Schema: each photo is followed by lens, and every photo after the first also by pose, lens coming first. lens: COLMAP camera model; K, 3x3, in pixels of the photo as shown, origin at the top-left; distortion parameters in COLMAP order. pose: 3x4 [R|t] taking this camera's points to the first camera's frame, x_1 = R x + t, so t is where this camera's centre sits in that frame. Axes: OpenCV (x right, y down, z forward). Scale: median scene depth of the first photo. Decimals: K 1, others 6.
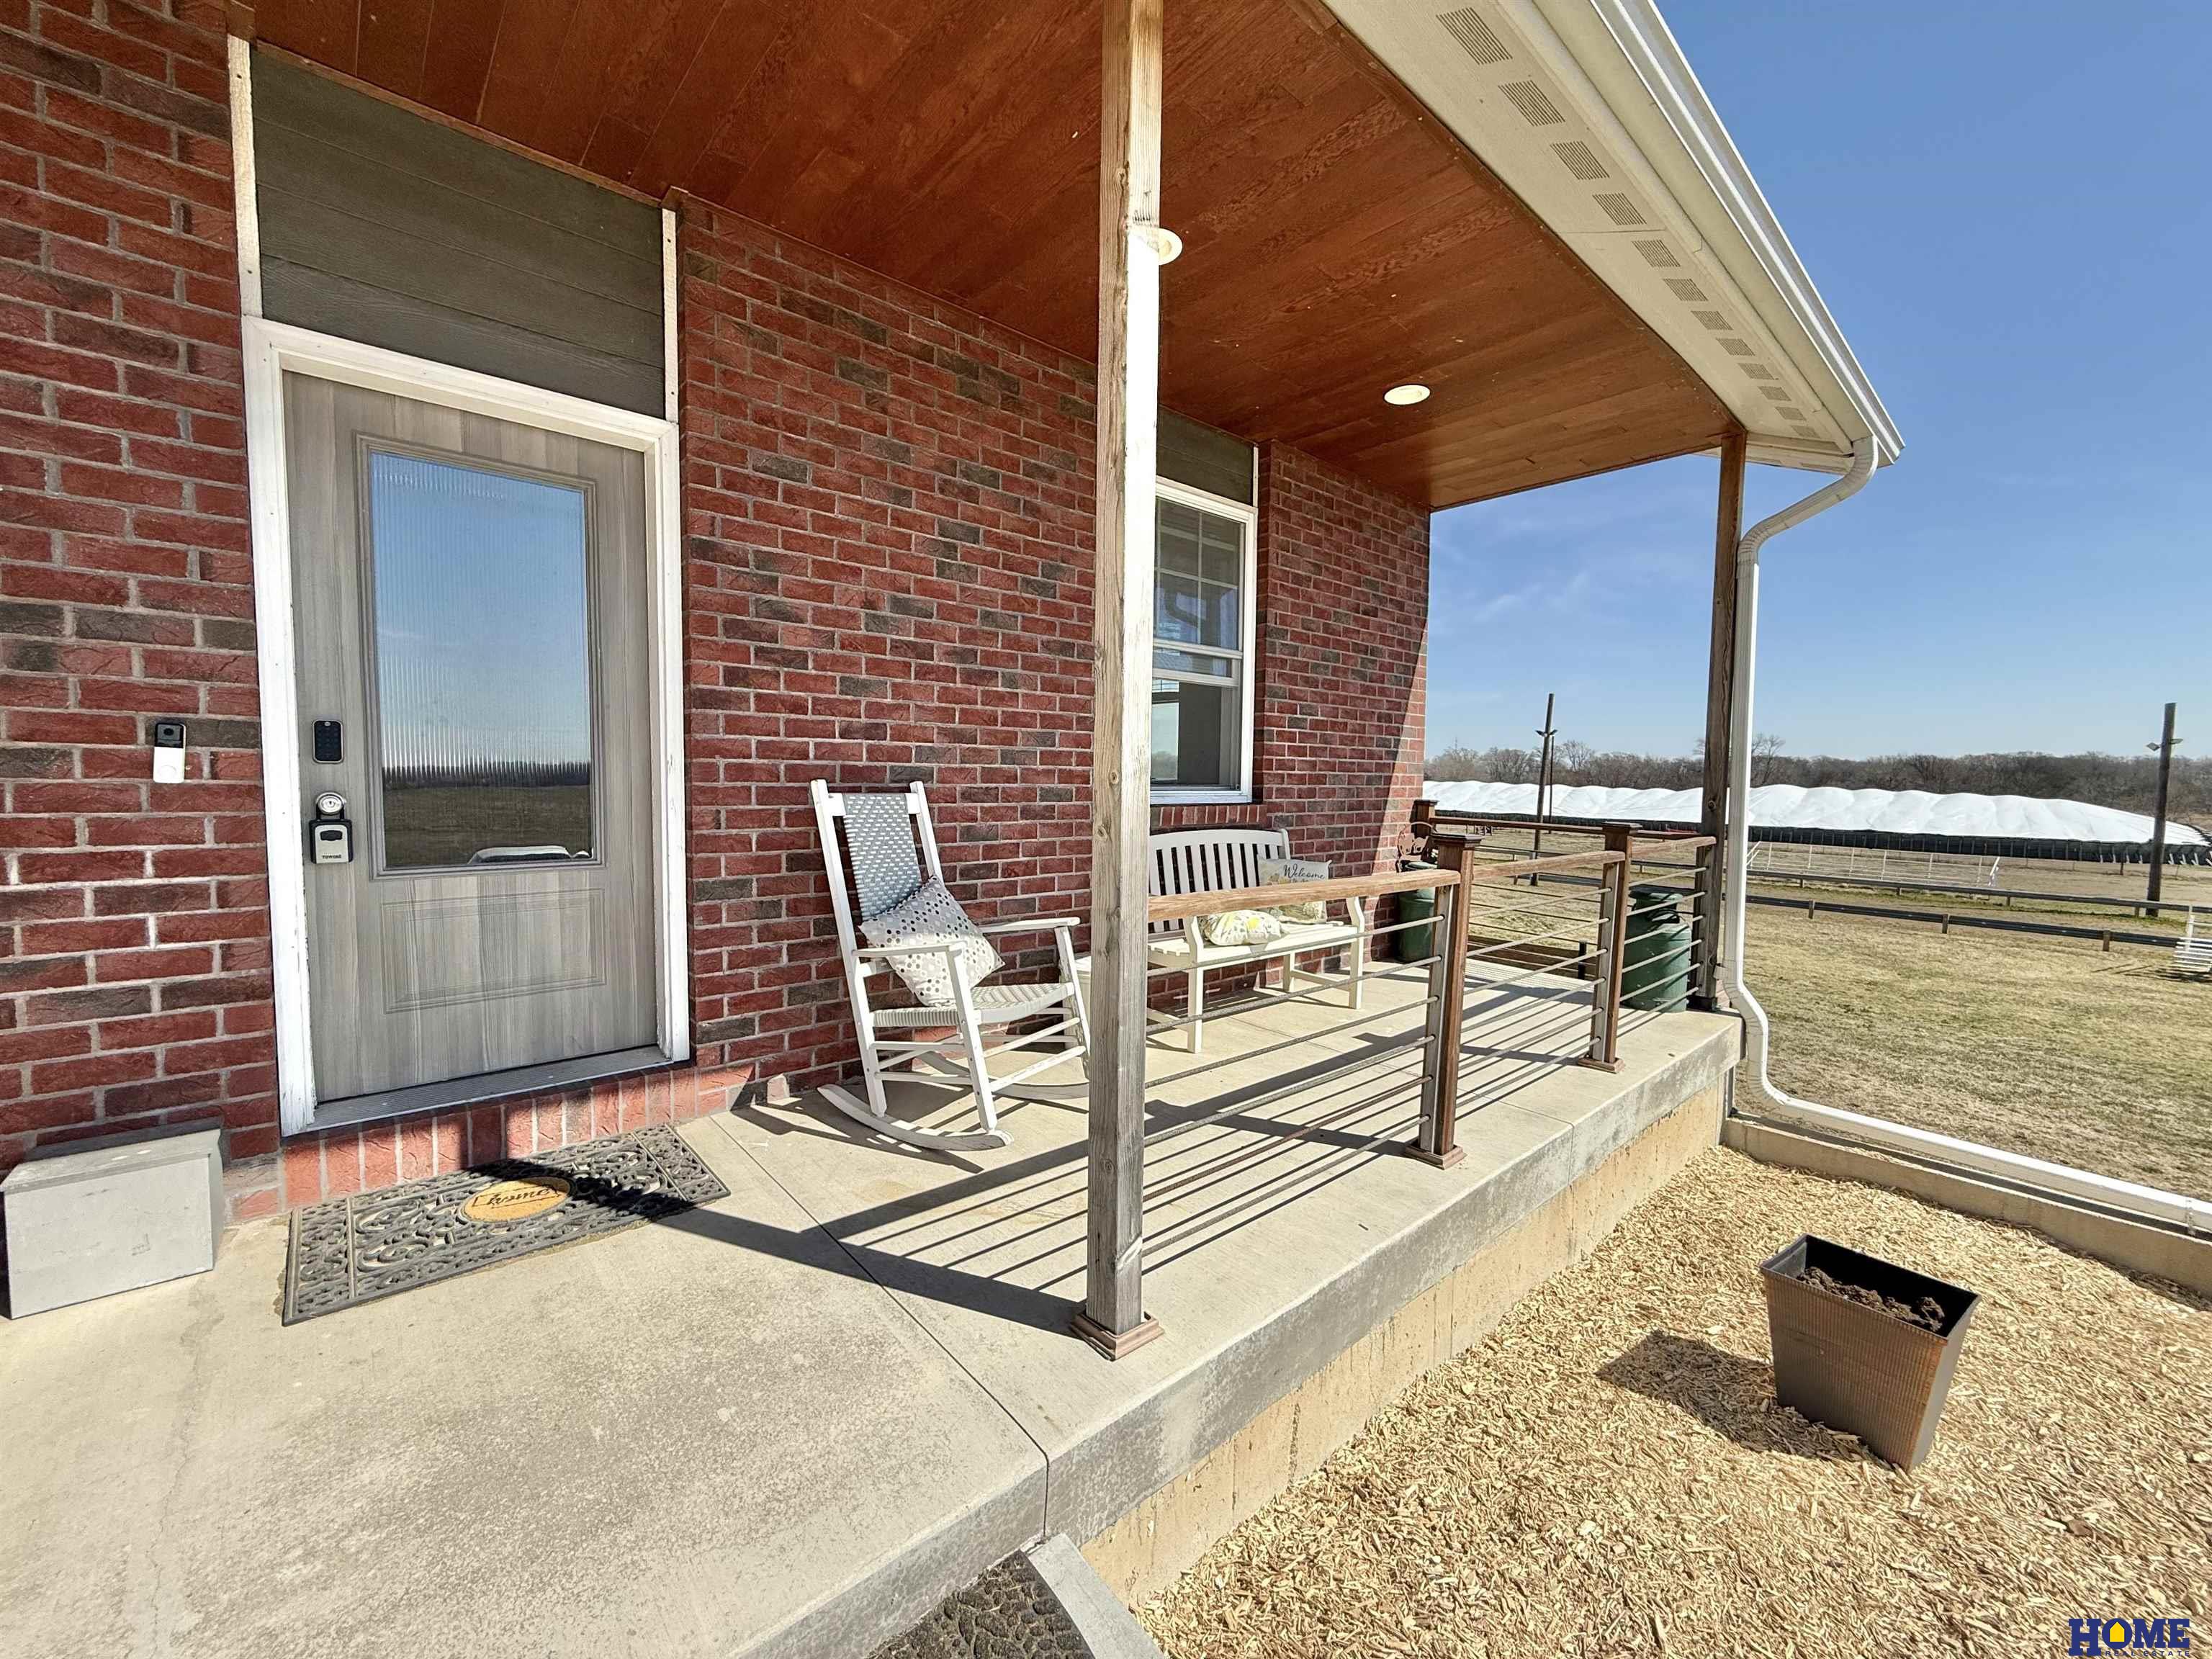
lens RADIAL K [[882.7, 0, 1106.0], [0, 882.7, 829.5], [0, 0, 1]] dist [0.000107, -0.000003]
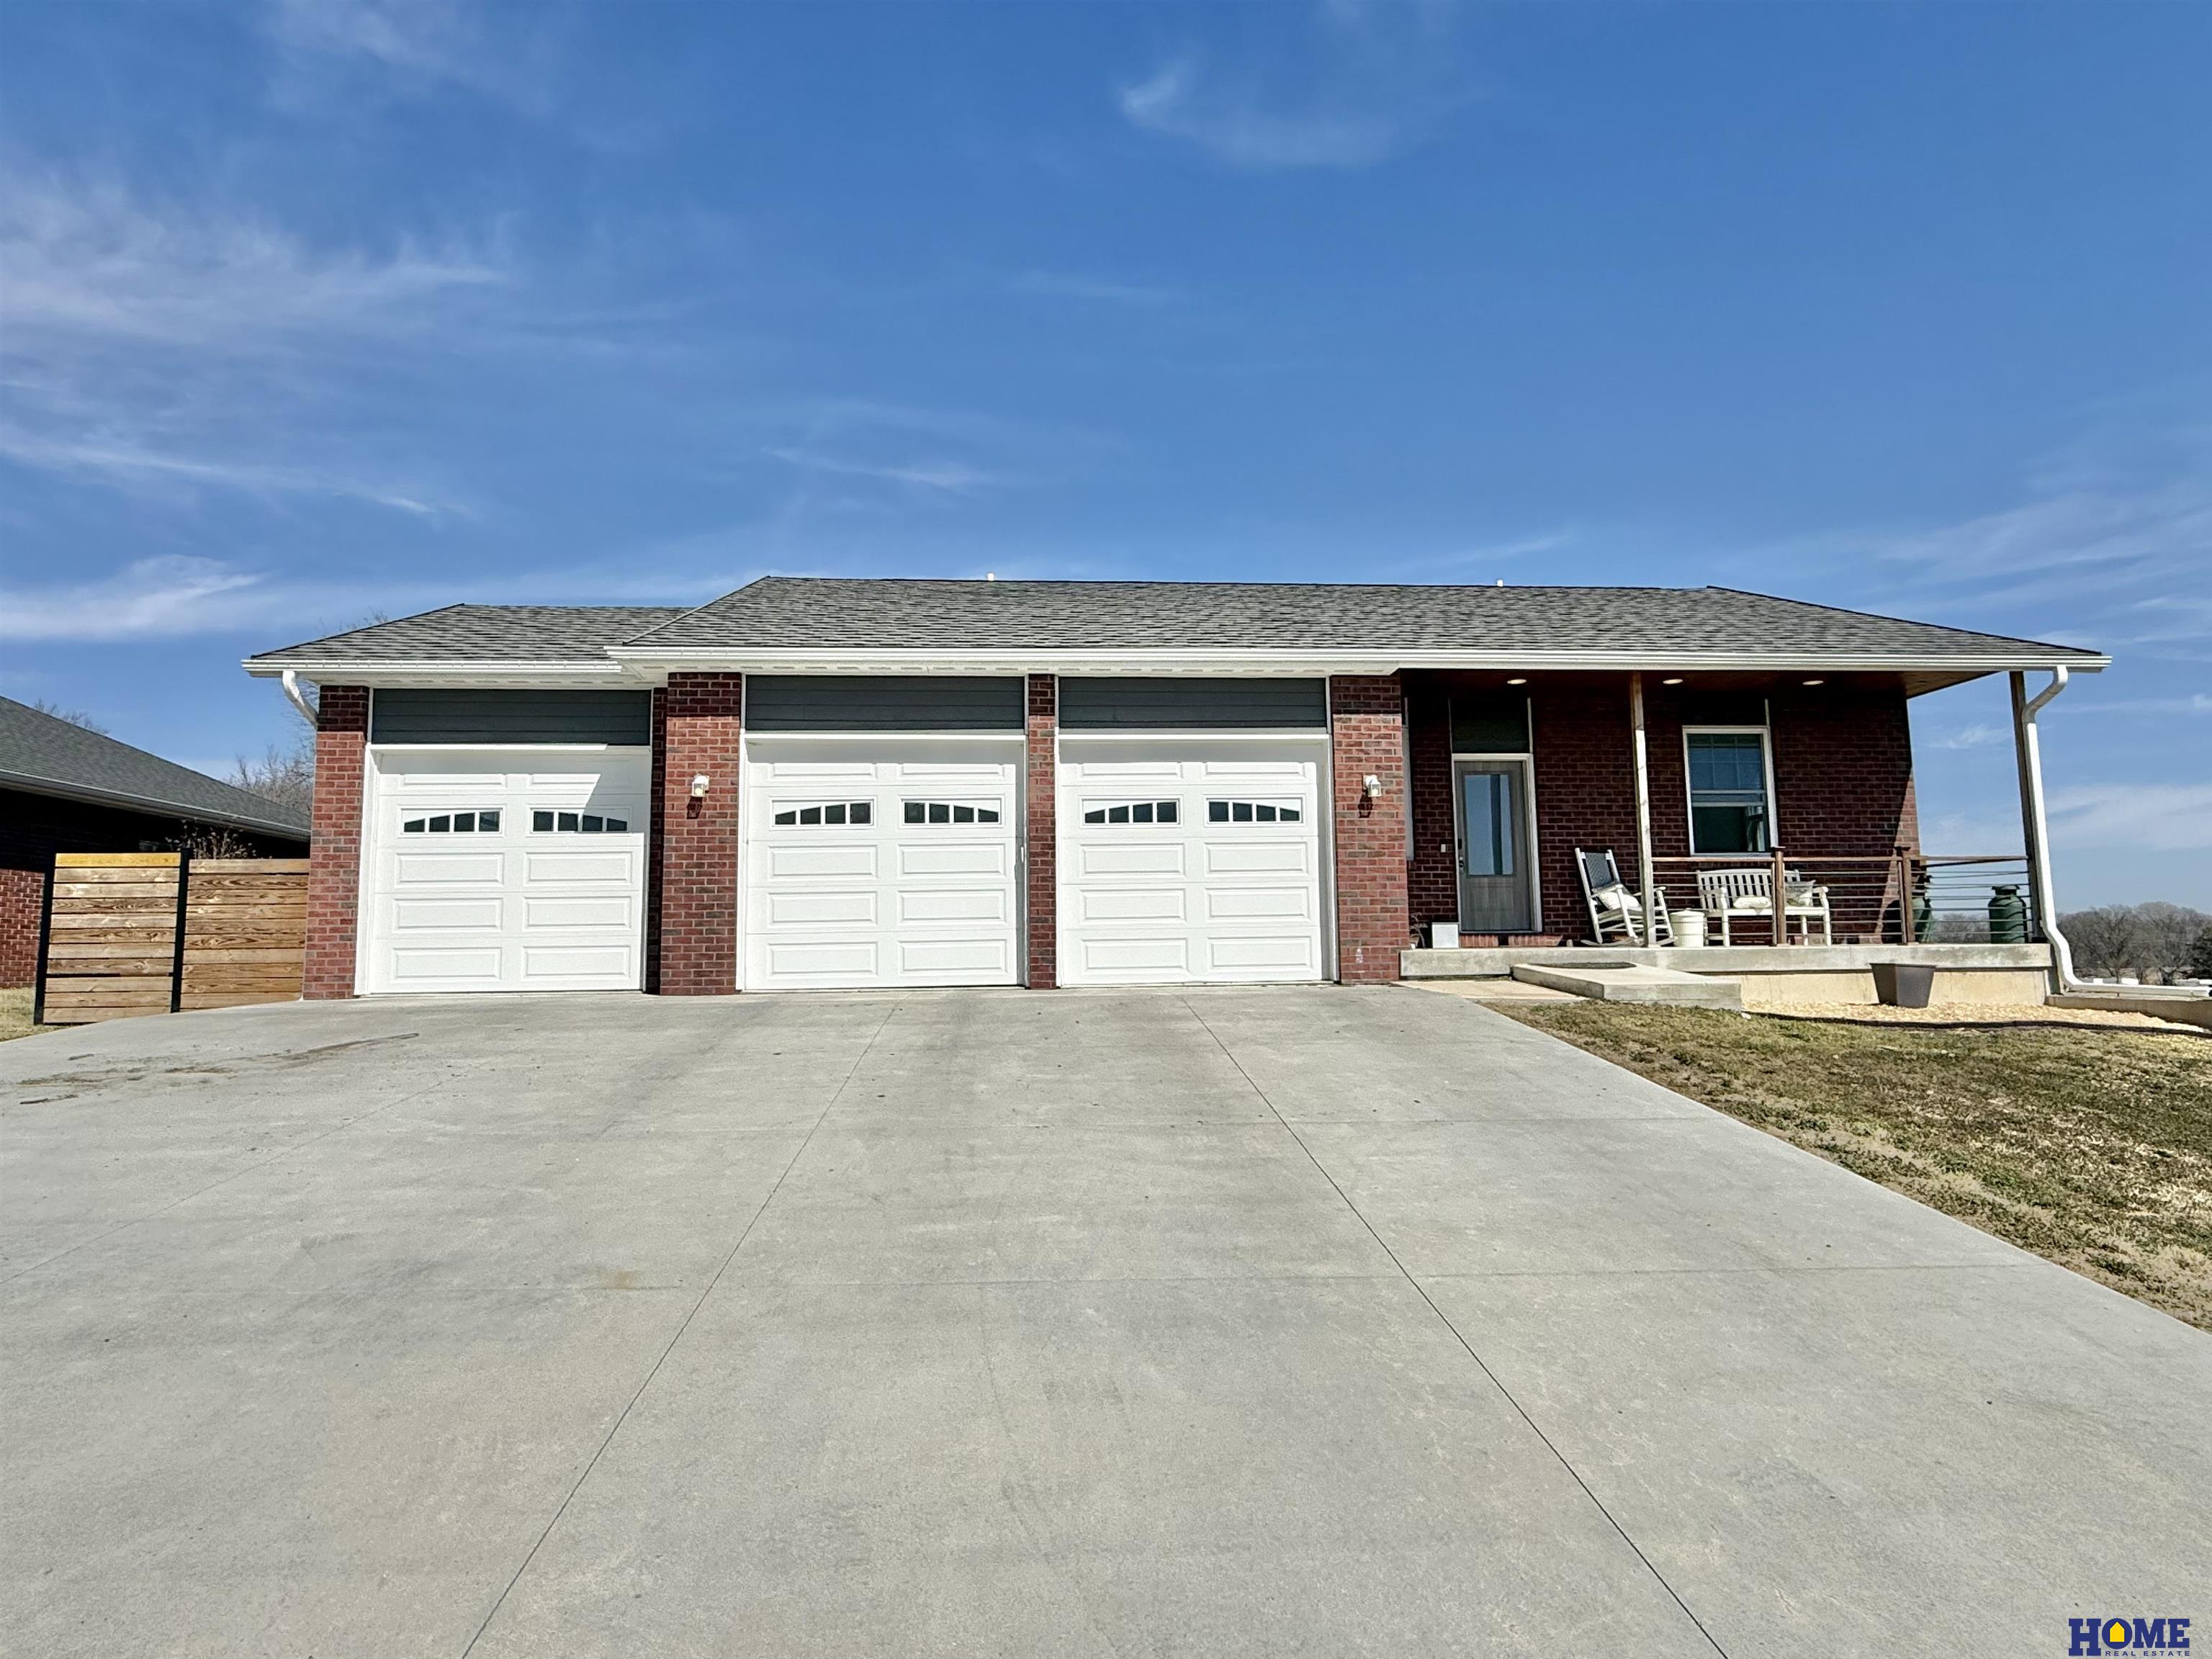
lens RADIAL K [[1244.0, 0, 1097.3], [0, 1244.0, 827.2], [0, 0, 1]] dist [0.002084, -0.000599]
pose [[0.797395, -0.089649, -0.596762, 1.029830], [-0.013815, 0.985932, -0.166573, 0.664838], [0.603300, 0.141069, 0.784939, -3.755011]]
